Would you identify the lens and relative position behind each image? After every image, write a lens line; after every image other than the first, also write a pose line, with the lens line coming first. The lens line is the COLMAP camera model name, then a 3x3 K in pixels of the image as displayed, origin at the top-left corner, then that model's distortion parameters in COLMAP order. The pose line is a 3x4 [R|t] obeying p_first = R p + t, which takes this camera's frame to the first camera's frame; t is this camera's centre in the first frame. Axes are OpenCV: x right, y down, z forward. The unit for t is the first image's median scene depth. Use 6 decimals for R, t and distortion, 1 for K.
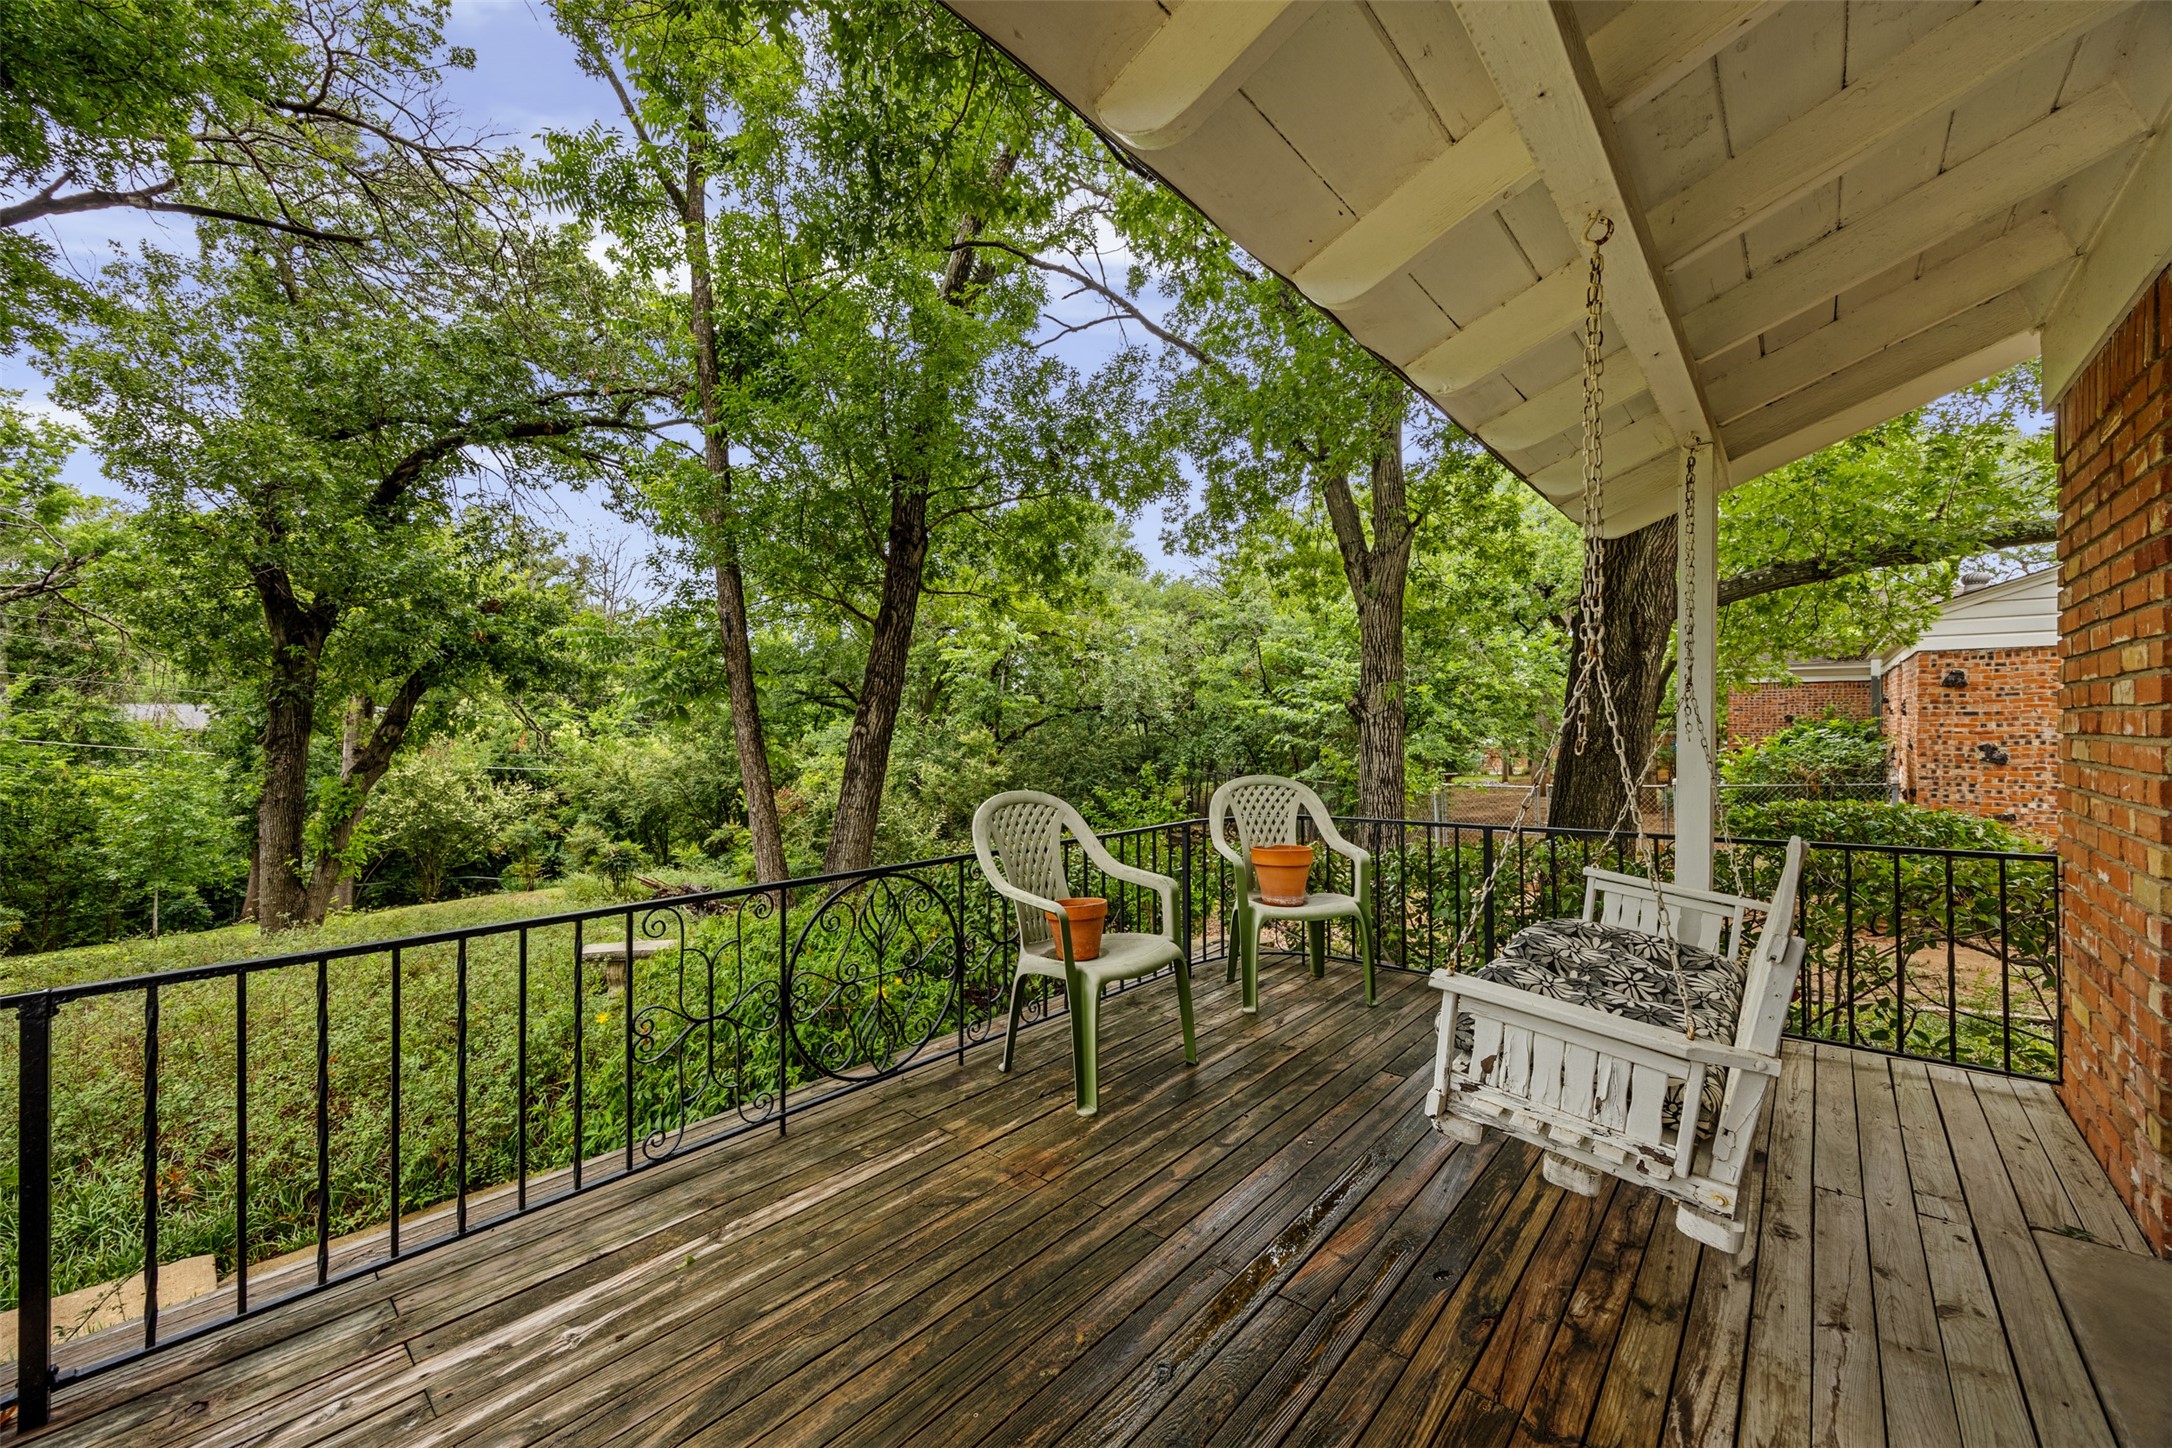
lens RADIAL K [[830.8, 0, 1081.1], [0, 830.8, 731.8], [0, 0, 1]] dist [-0.001406, -0.000186]
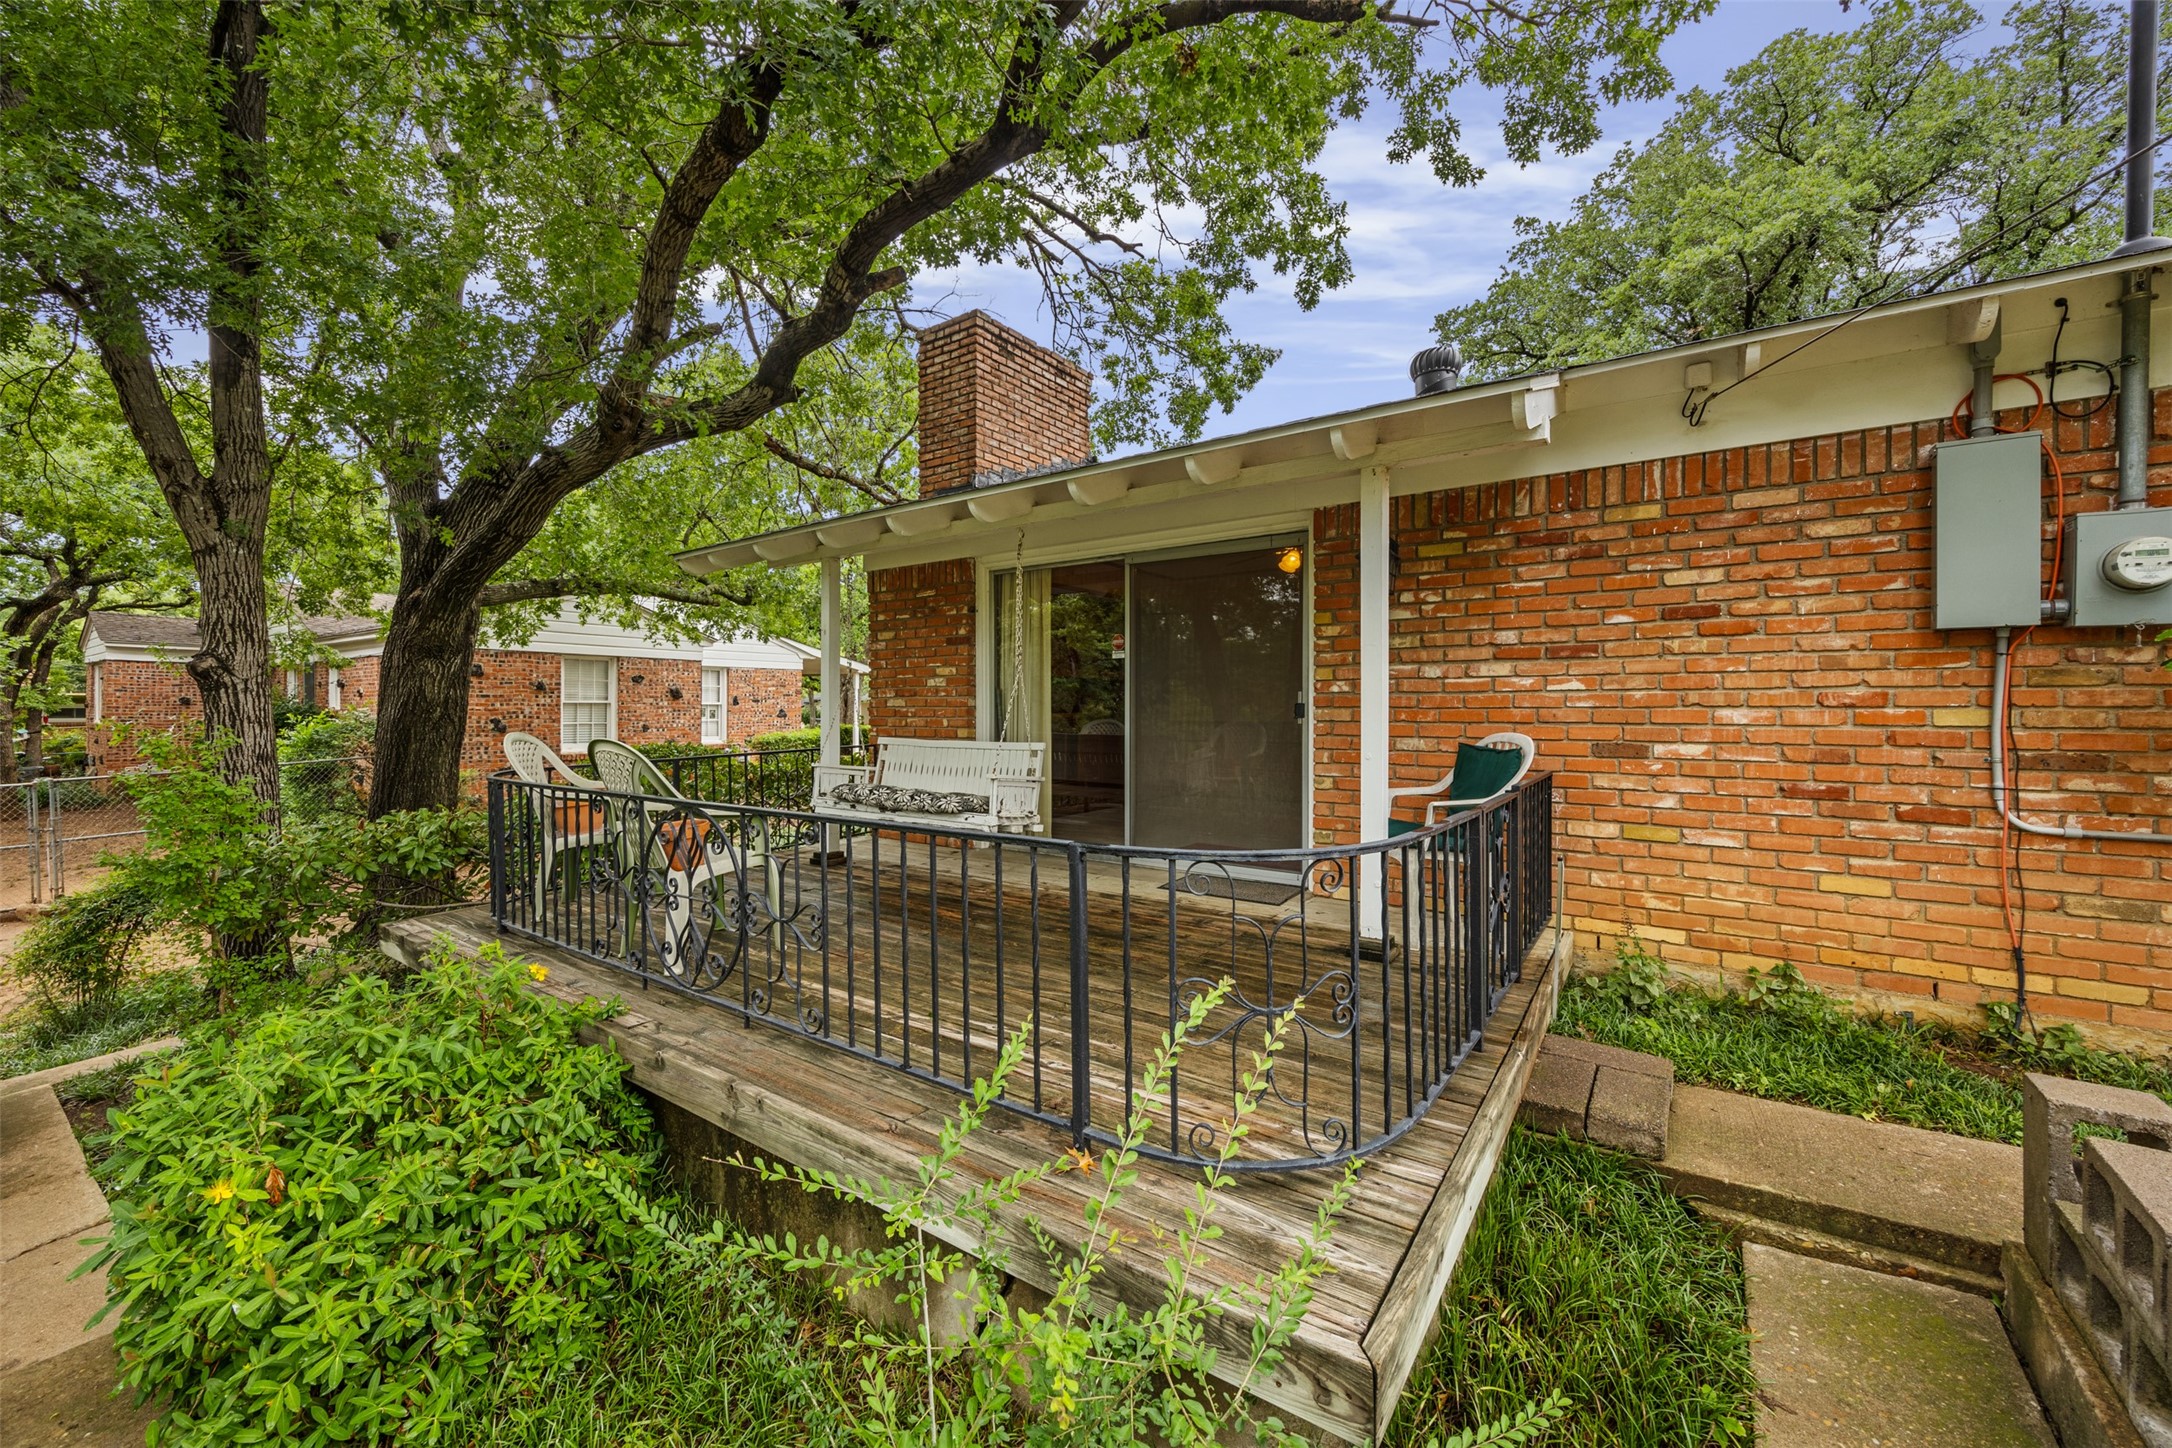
lens RADIAL K [[830.8, 0, 1085.2], [0, 830.8, 718.1], [0, 0, 1]] dist [-0.001406, -0.000186]
pose [[-0.115488, -0.006672, 0.993287, -1.371749], [0.011695, 0.999899, 0.008076, 0.051486], [-0.993240, 0.012549, -0.115398, 0.591349]]
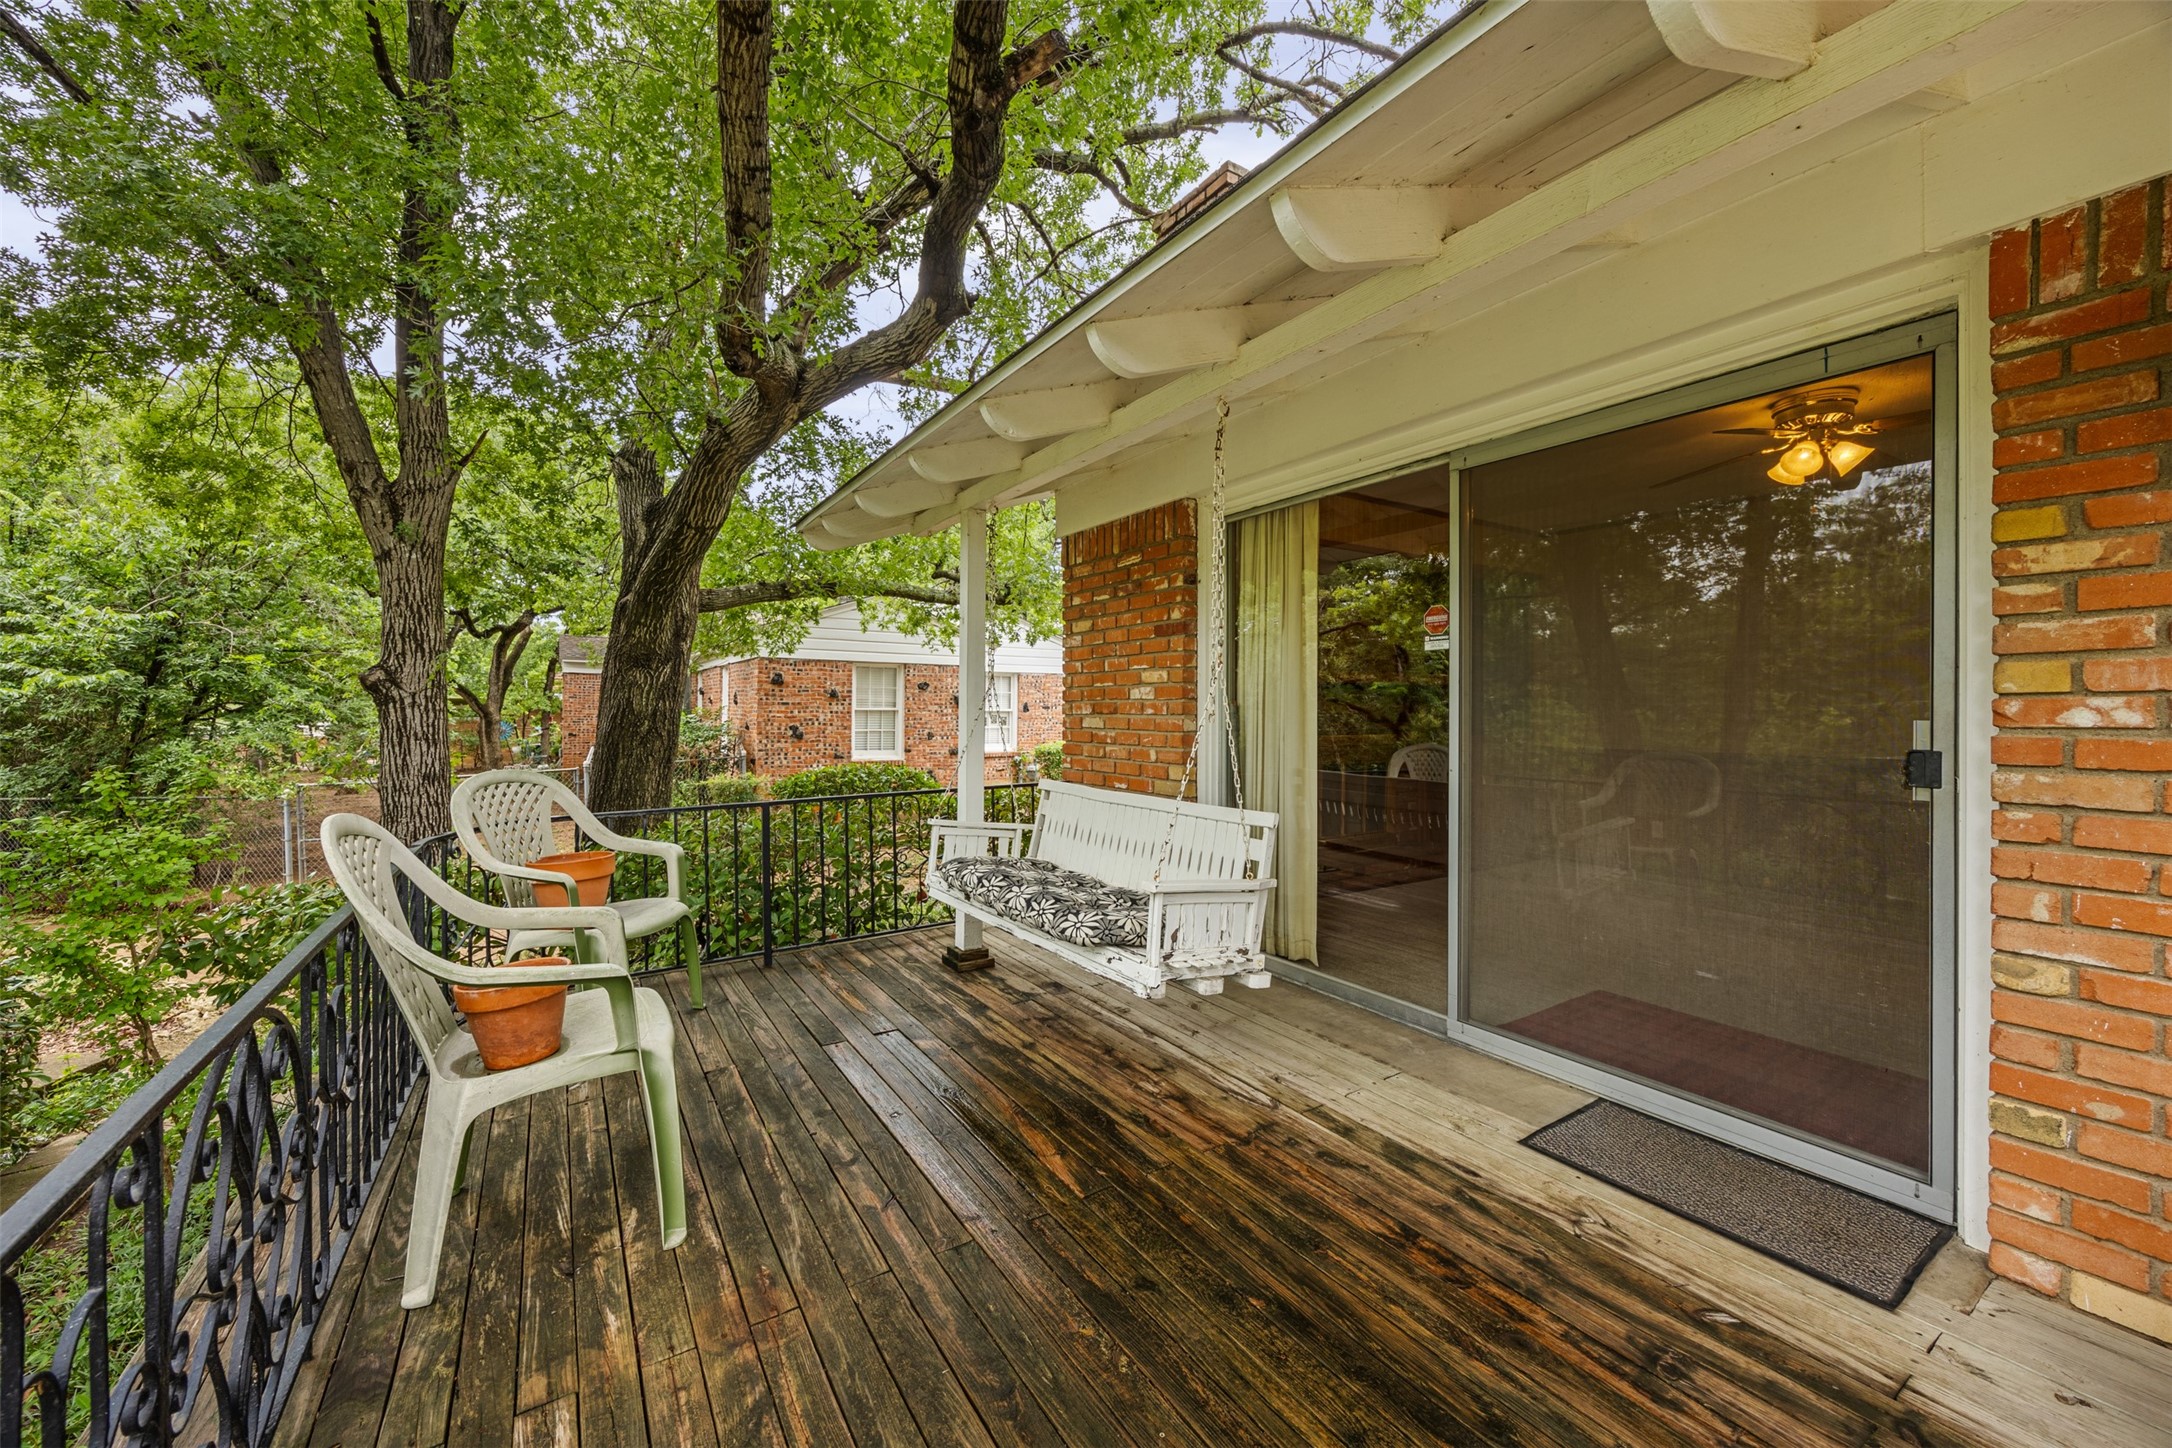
lens RADIAL K [[830.8, 0, 1085.8], [0, 830.8, 708.6], [0, 0, 1]] dist [-0.001406, -0.000186]
pose [[0.265774, 0.008668, 0.963996, -0.545134], [0.003472, 0.999944, -0.009948, 0.009347], [-0.964029, 0.005991, 0.265729, 0.430810]]
